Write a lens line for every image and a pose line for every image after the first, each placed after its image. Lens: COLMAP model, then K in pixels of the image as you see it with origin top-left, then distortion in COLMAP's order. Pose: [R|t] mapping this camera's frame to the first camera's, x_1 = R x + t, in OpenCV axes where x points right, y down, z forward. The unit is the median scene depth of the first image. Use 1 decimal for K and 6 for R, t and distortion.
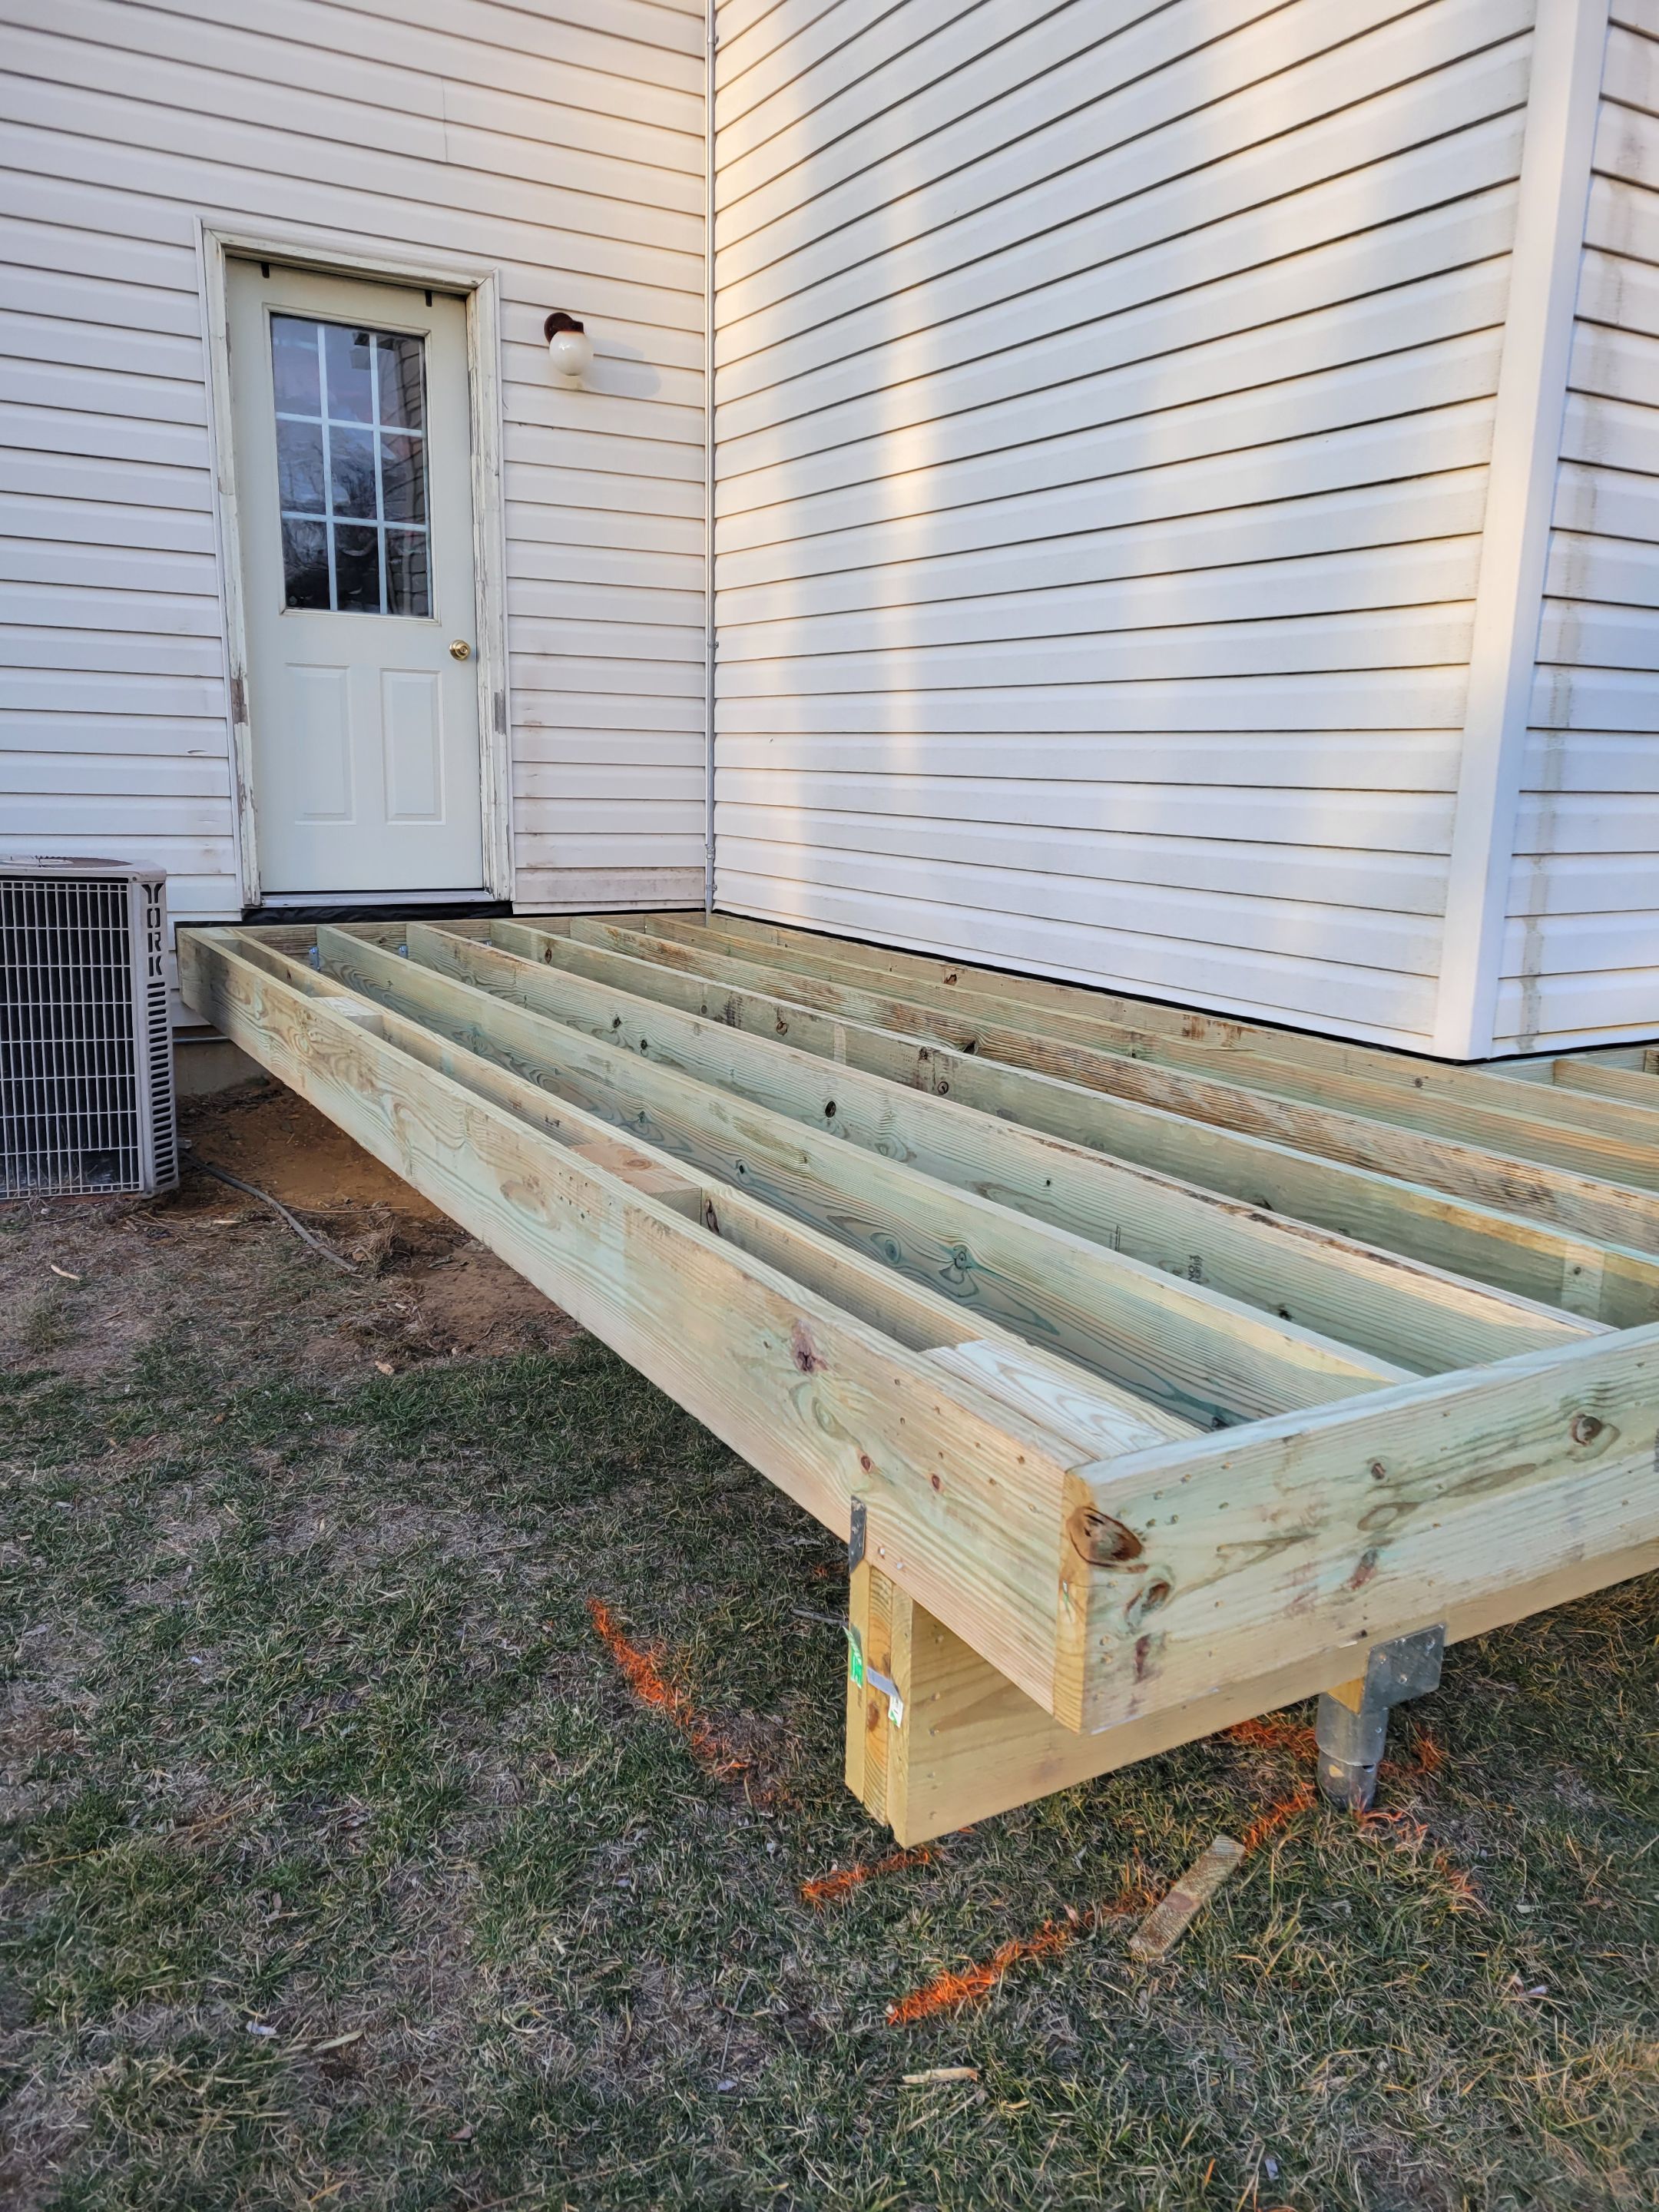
lens RADIAL K [[1653.6, 0, 829.2], [0, 1653.6, 1093.6], [0, 0, 1]] dist [0.081651, -0.057548]
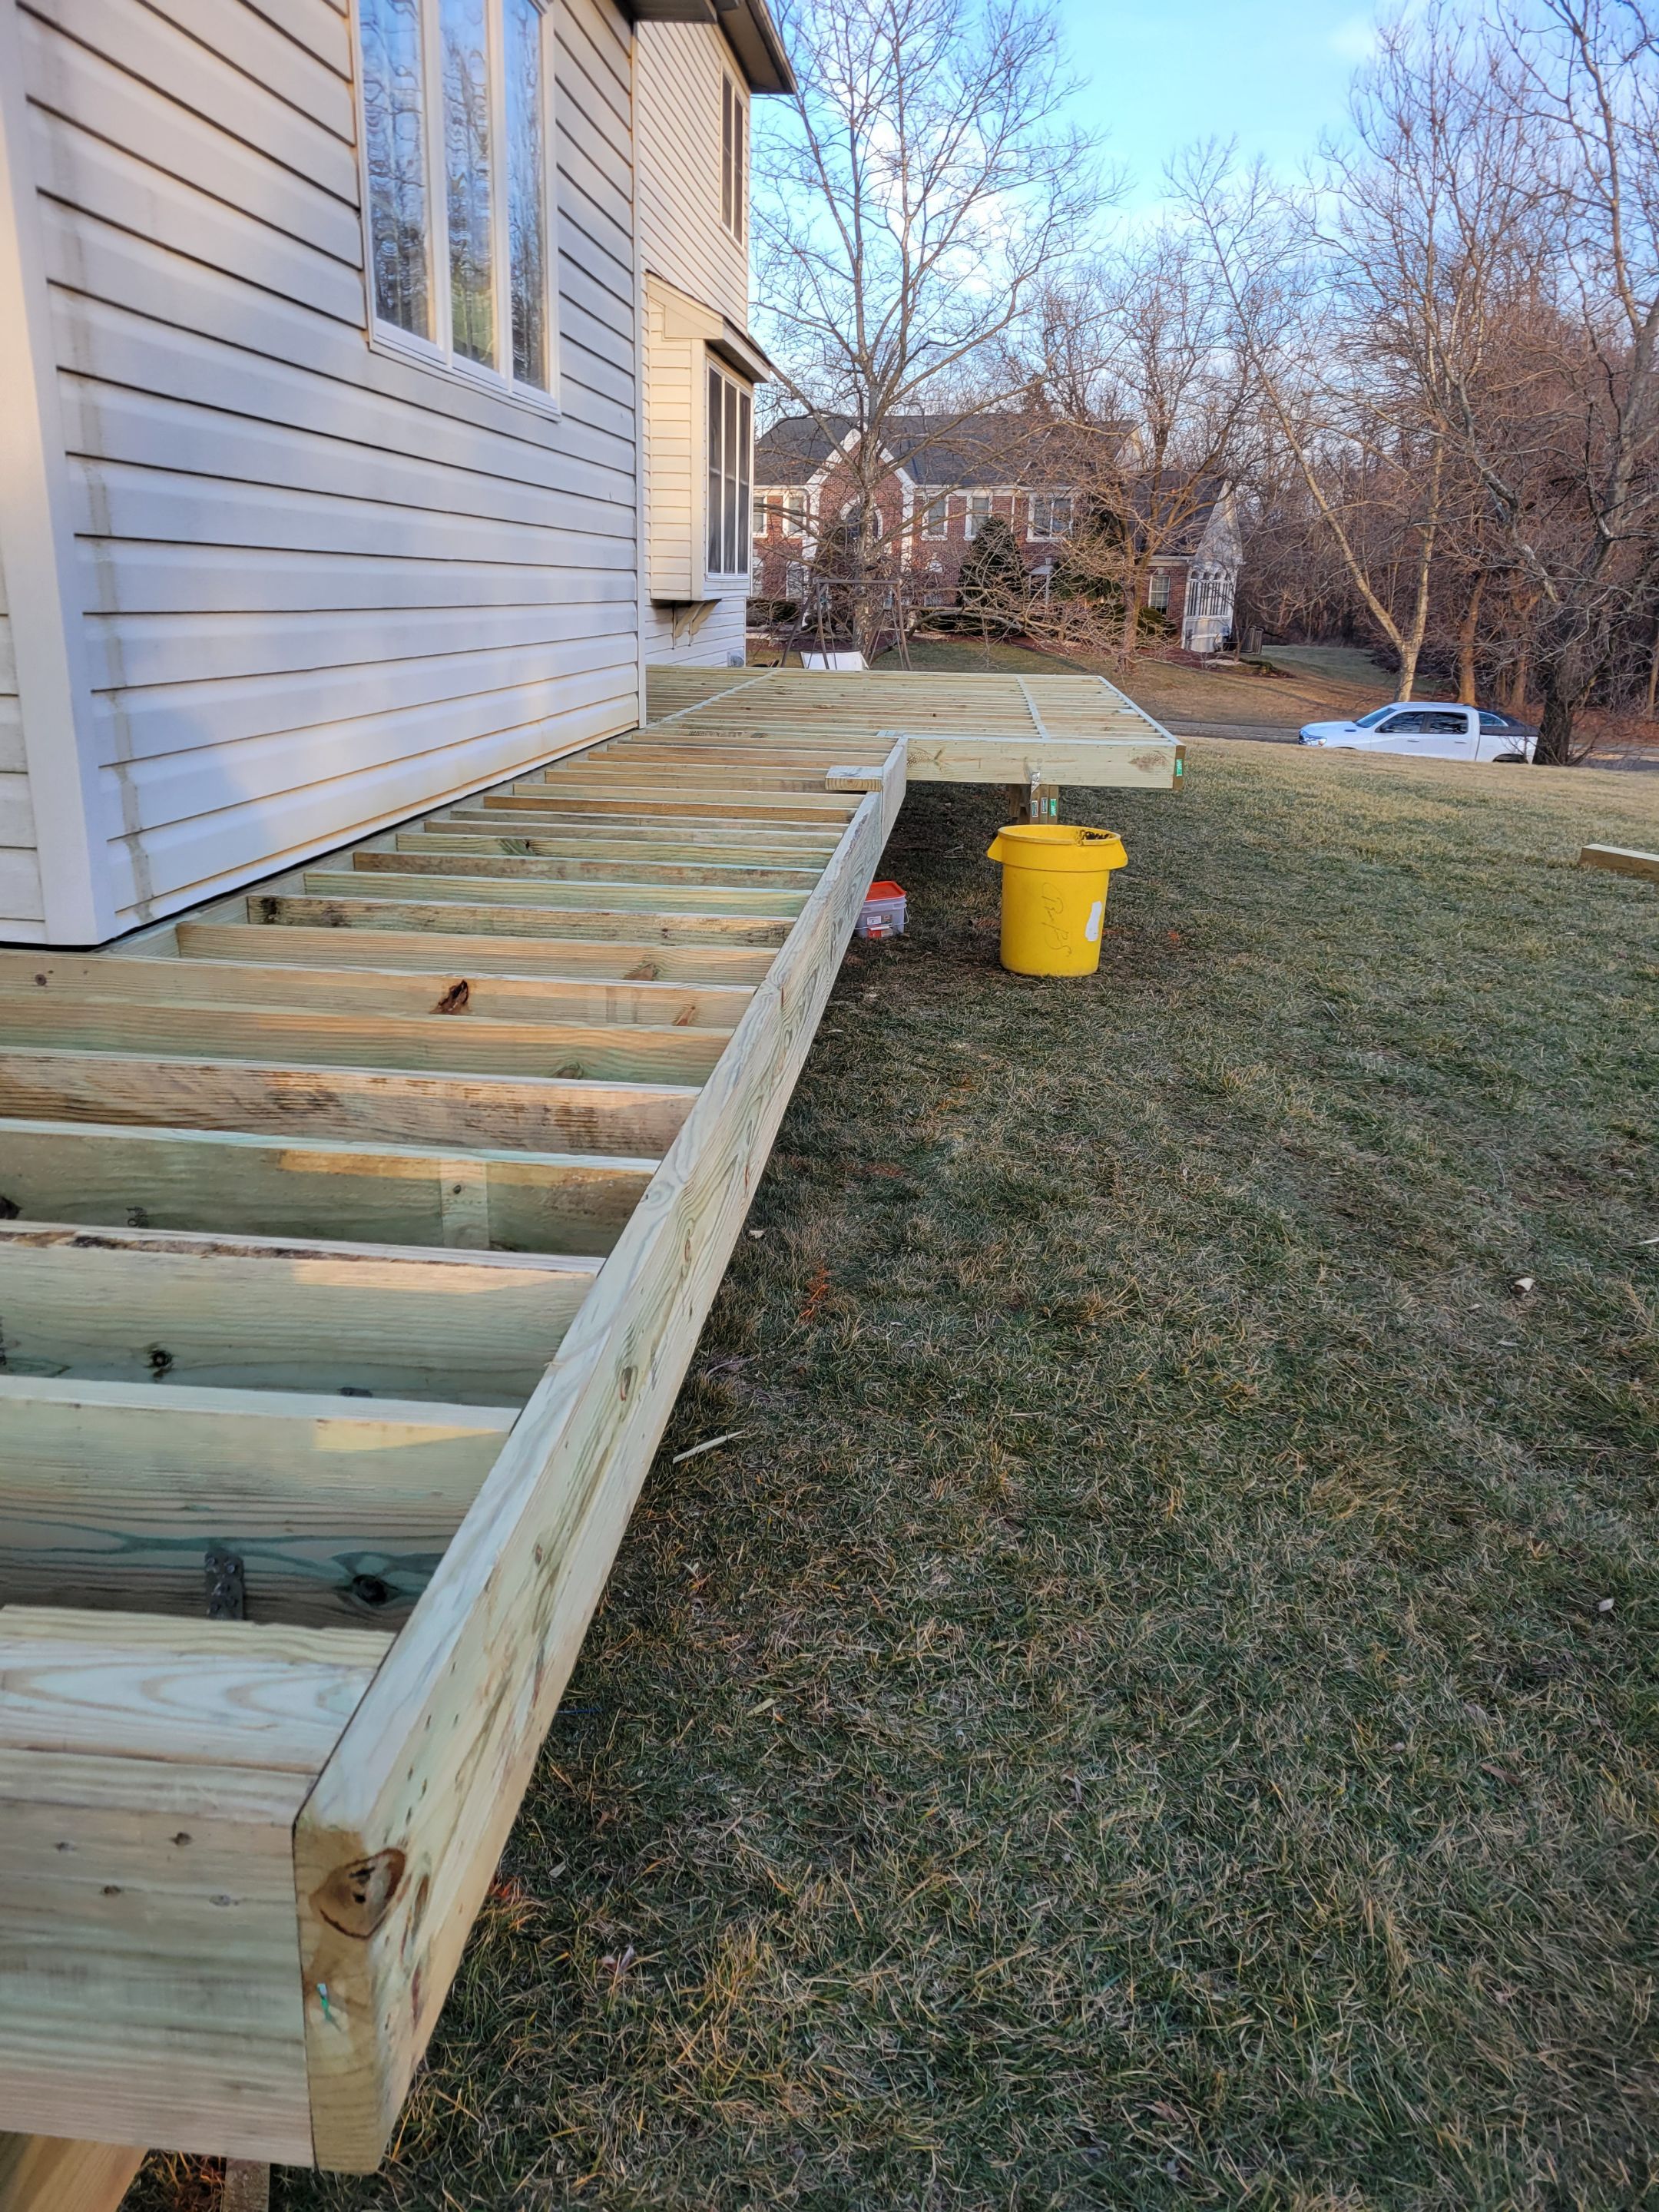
lens RADIAL K [[1653.6, 0, 829.2], [0, 1653.6, 1093.6], [0, 0, 1]] dist [0.081651, -0.057548]
pose [[0.591311, -0.243966, 0.768656, -0.067732], [0.151041, 0.969780, 0.191608, -0.055075], [-0.792173, 0.002798, 0.610290, 0.205217]]
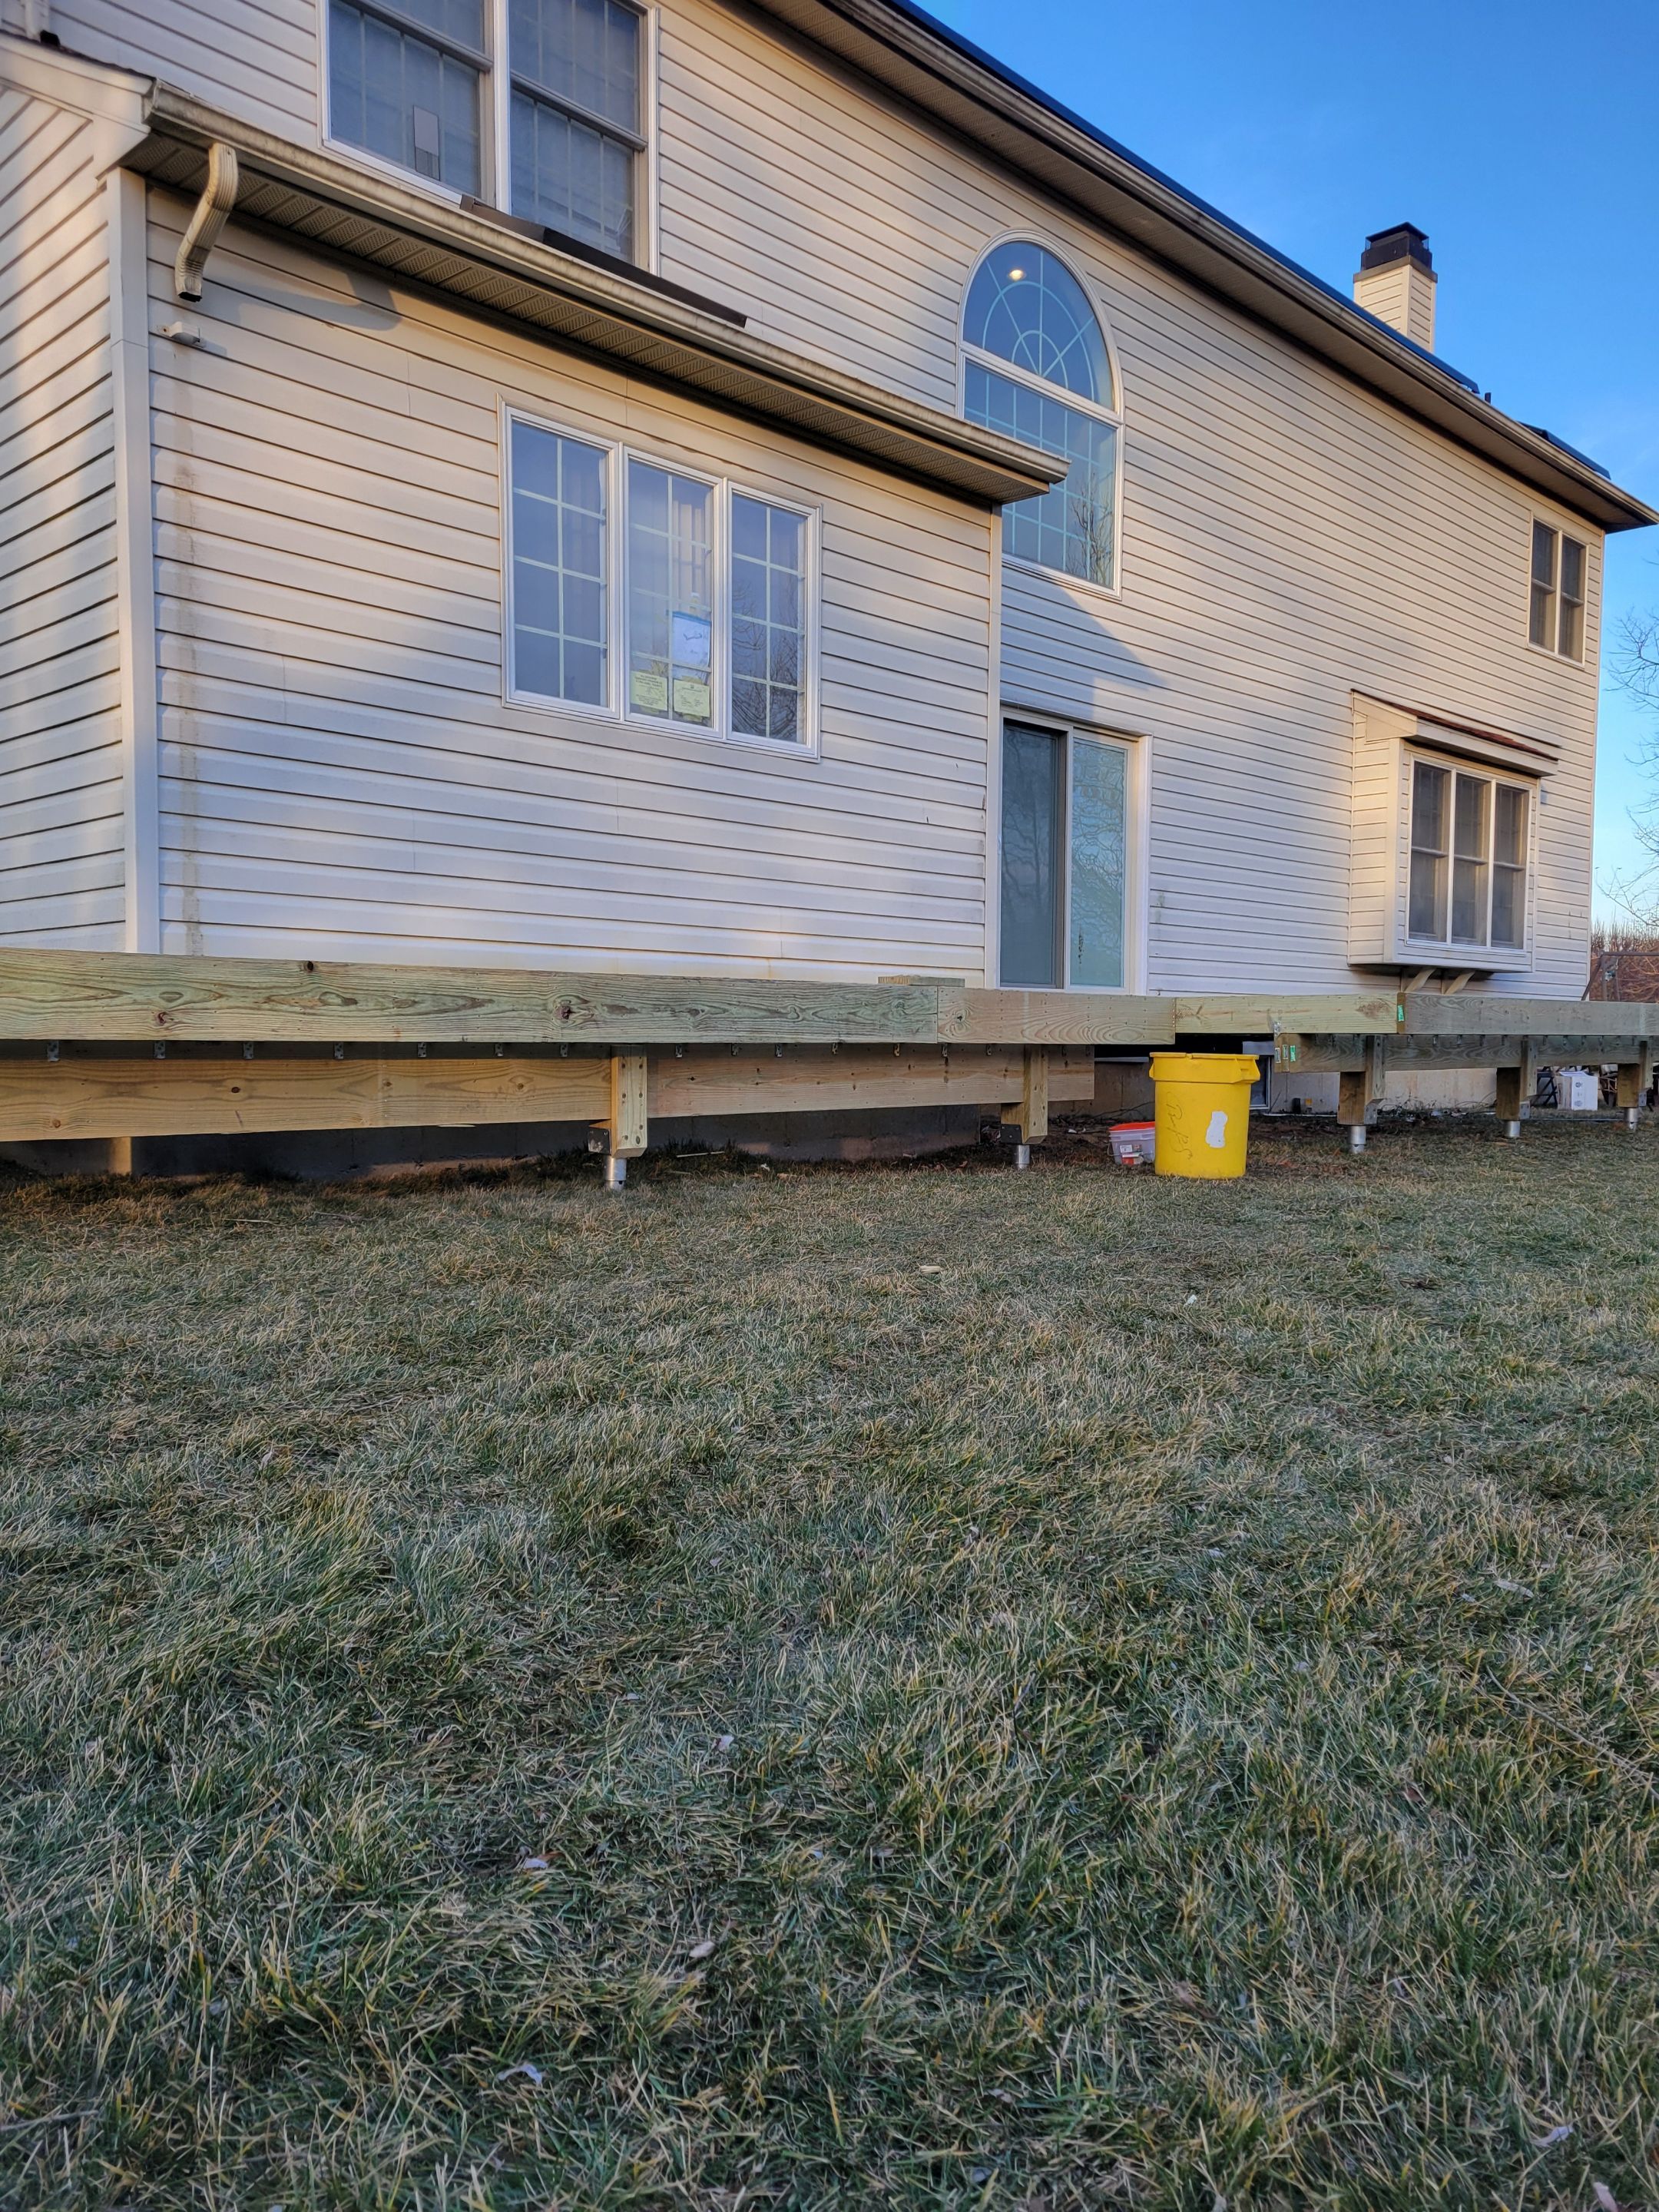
lens RADIAL K [[1662.0, 0, 844.8], [0, 1662.0, 1104.6], [0, 0, 1]] dist [0.082056, -0.062945]
pose [[0.964007, -0.025597, 0.264640, 0.635571], [0.066768, 0.986765, -0.147774, 0.436039], [-0.257355, 0.160124, 0.952958, -0.821890]]
